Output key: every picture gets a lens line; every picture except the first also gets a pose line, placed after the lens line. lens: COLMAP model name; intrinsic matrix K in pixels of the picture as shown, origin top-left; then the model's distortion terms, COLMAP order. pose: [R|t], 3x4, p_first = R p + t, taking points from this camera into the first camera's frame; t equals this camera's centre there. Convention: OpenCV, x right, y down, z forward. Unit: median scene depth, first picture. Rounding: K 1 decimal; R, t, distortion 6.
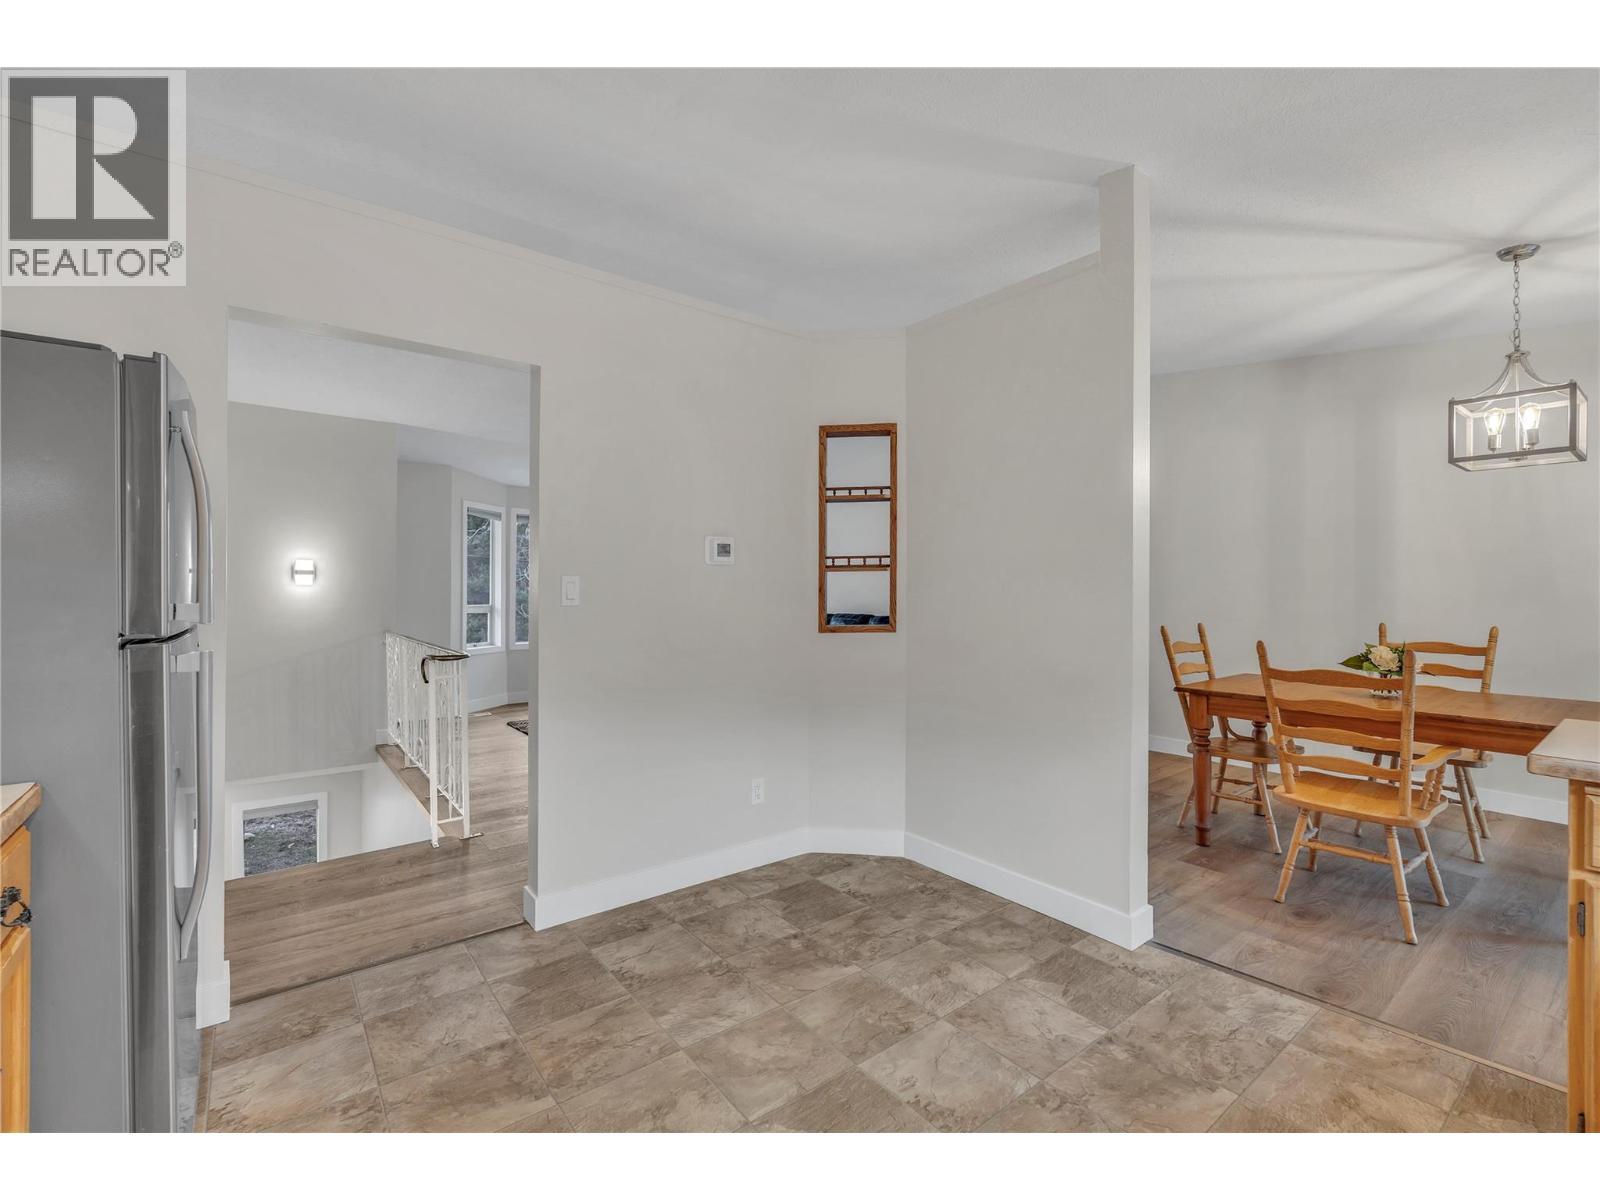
lens RADIAL K [[708.4, 0, 805.5], [0, 708.4, 599.4], [0, 0, 1]] dist [0.000167, 0.000641]
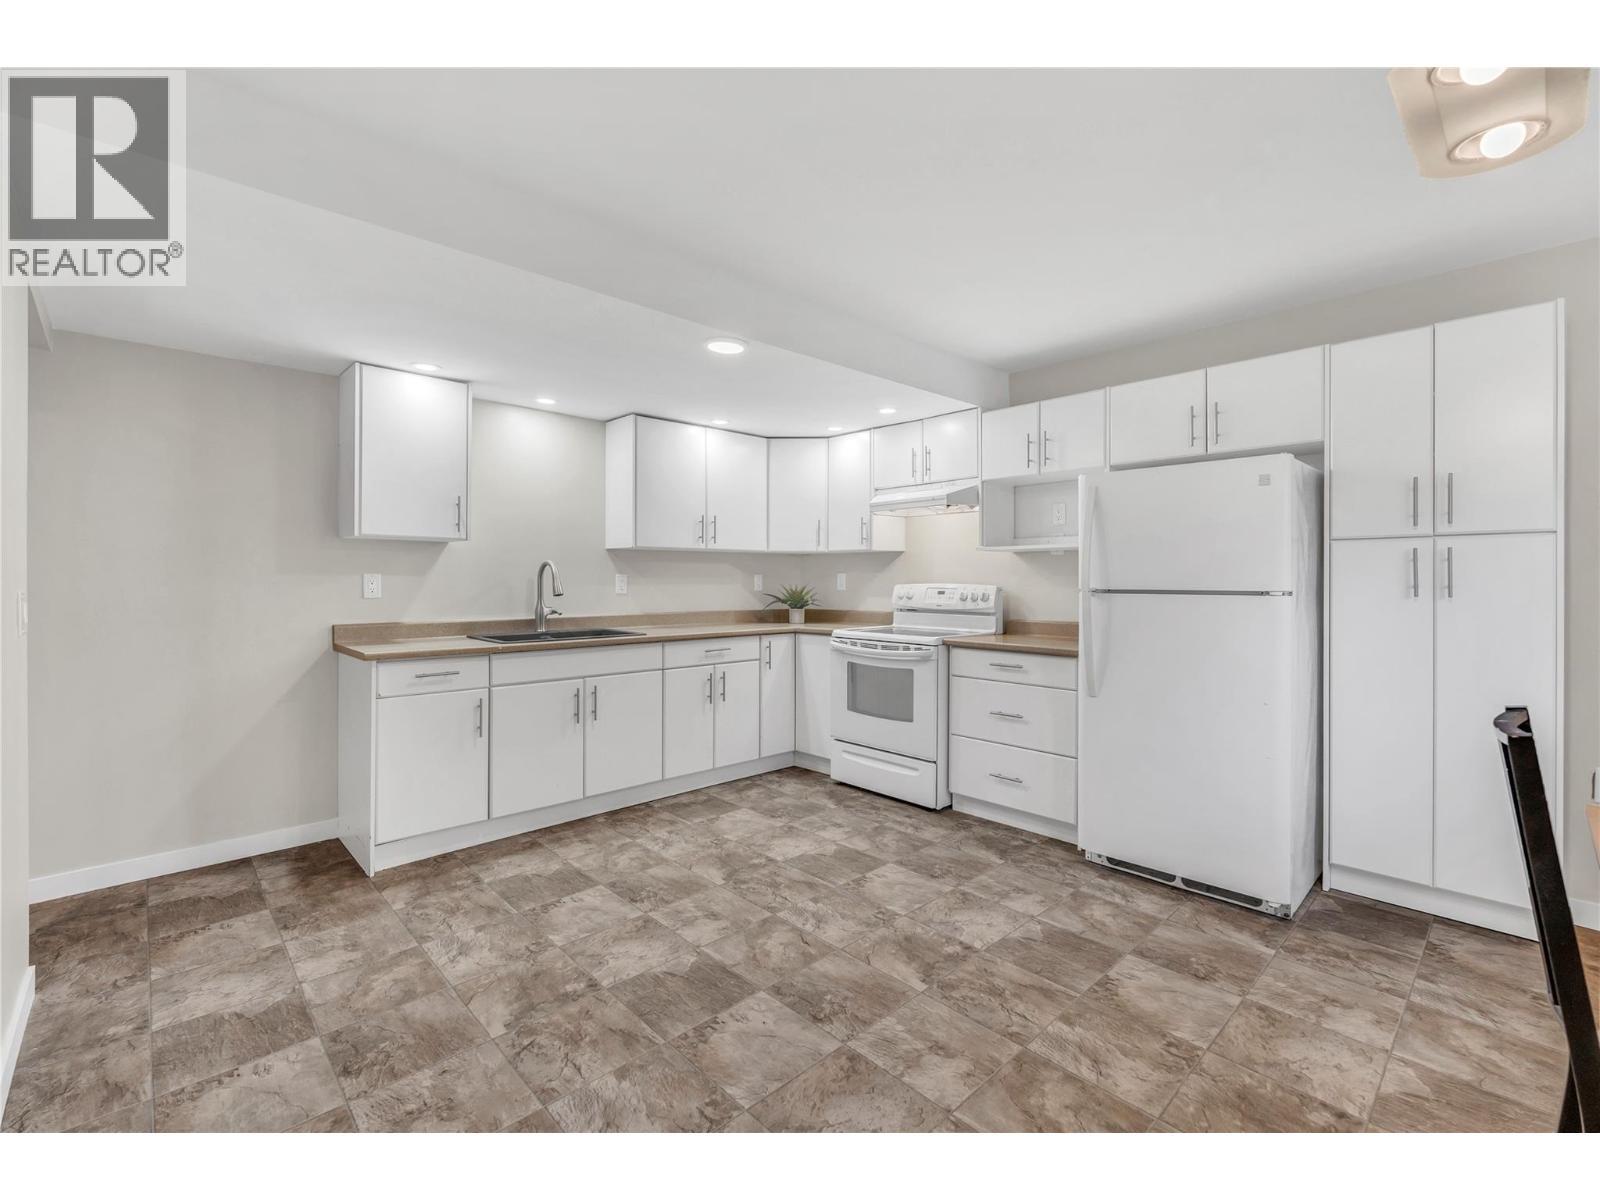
lens RADIAL K [[706.0, 0, 800.3], [0, 706.0, 578.4], [0, 0, 1]] dist [-0.002314, -0.000069]
pose [[0.087665, -0.001600, -0.996149, 1.029524], [-0.010685, 0.999940, -0.002546, -0.000859], [0.996093, 0.010867, 0.087643, 0.815698]]
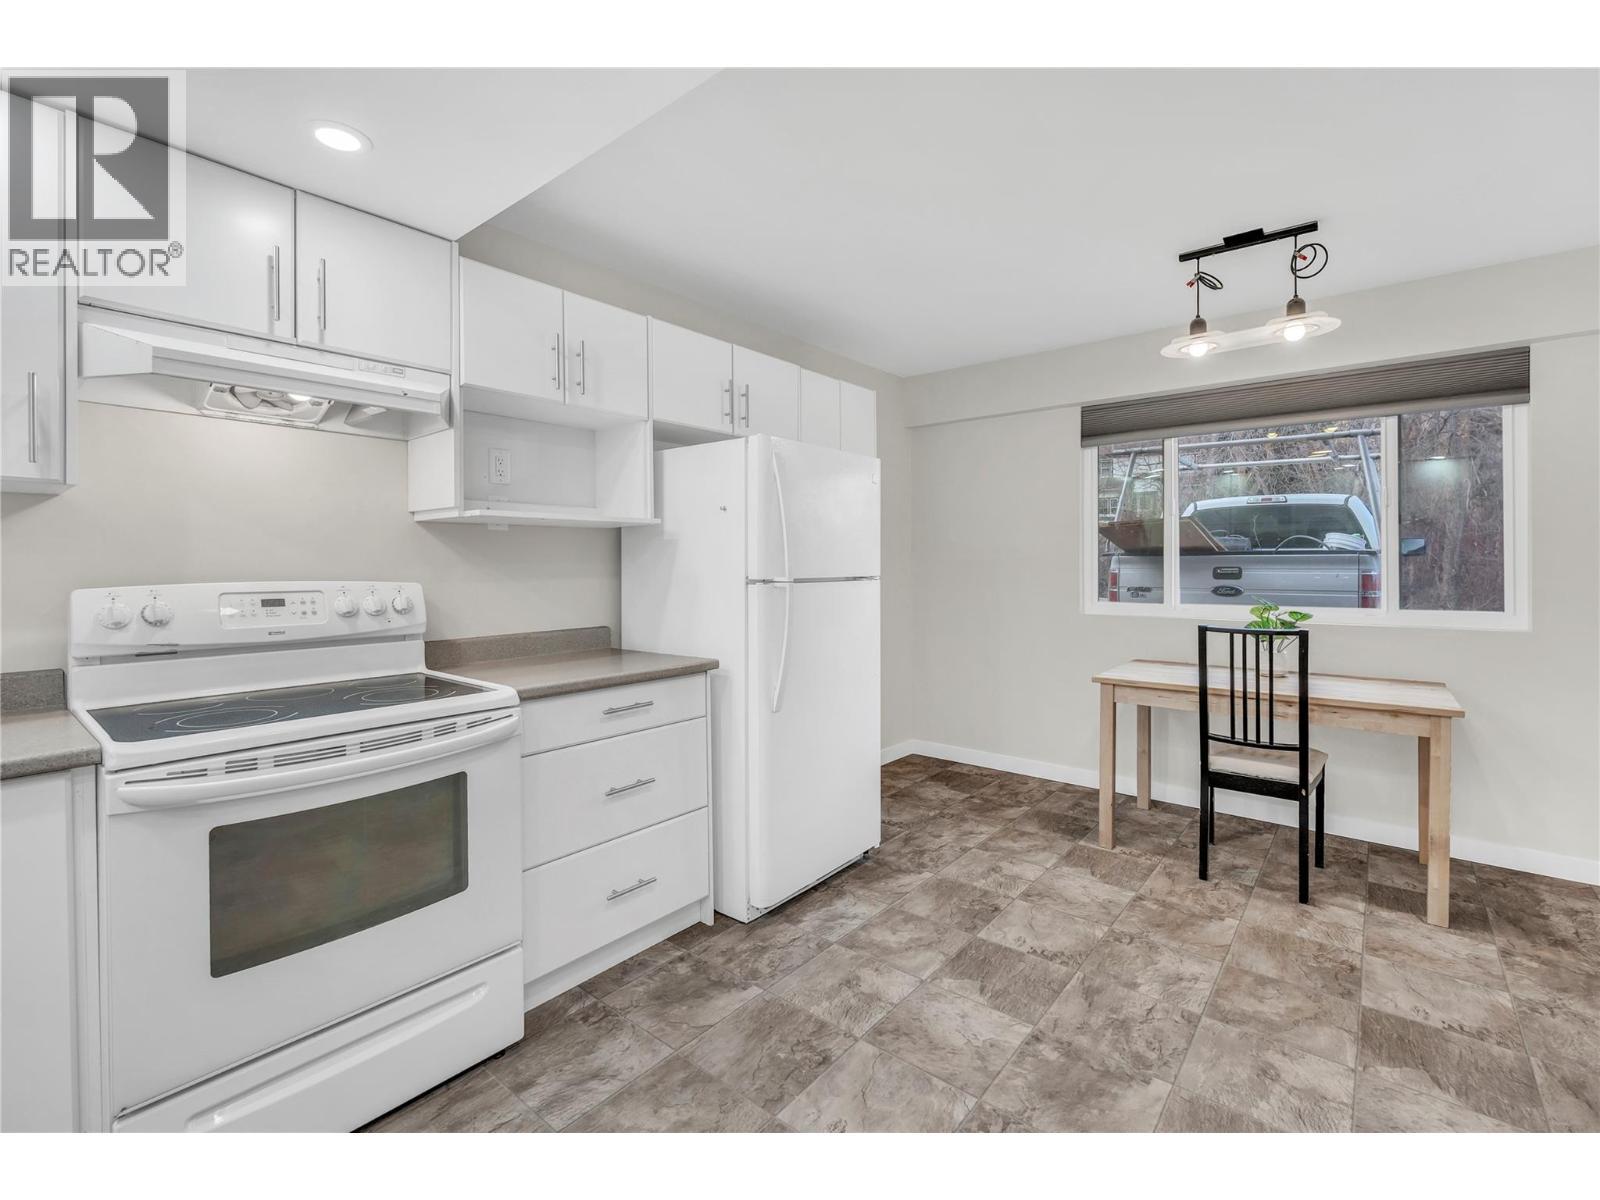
lens RADIAL K [[709.9, 0, 802.2], [0, 709.9, 565.6], [0, 0, 1]] dist [-0.000634, 0.000119]
pose [[0.976240, -0.006614, 0.216591, -0.468979], [0.008718, 0.999924, -0.008759, -0.002271], [-0.216517, 0.010439, 0.976223, 0.399708]]
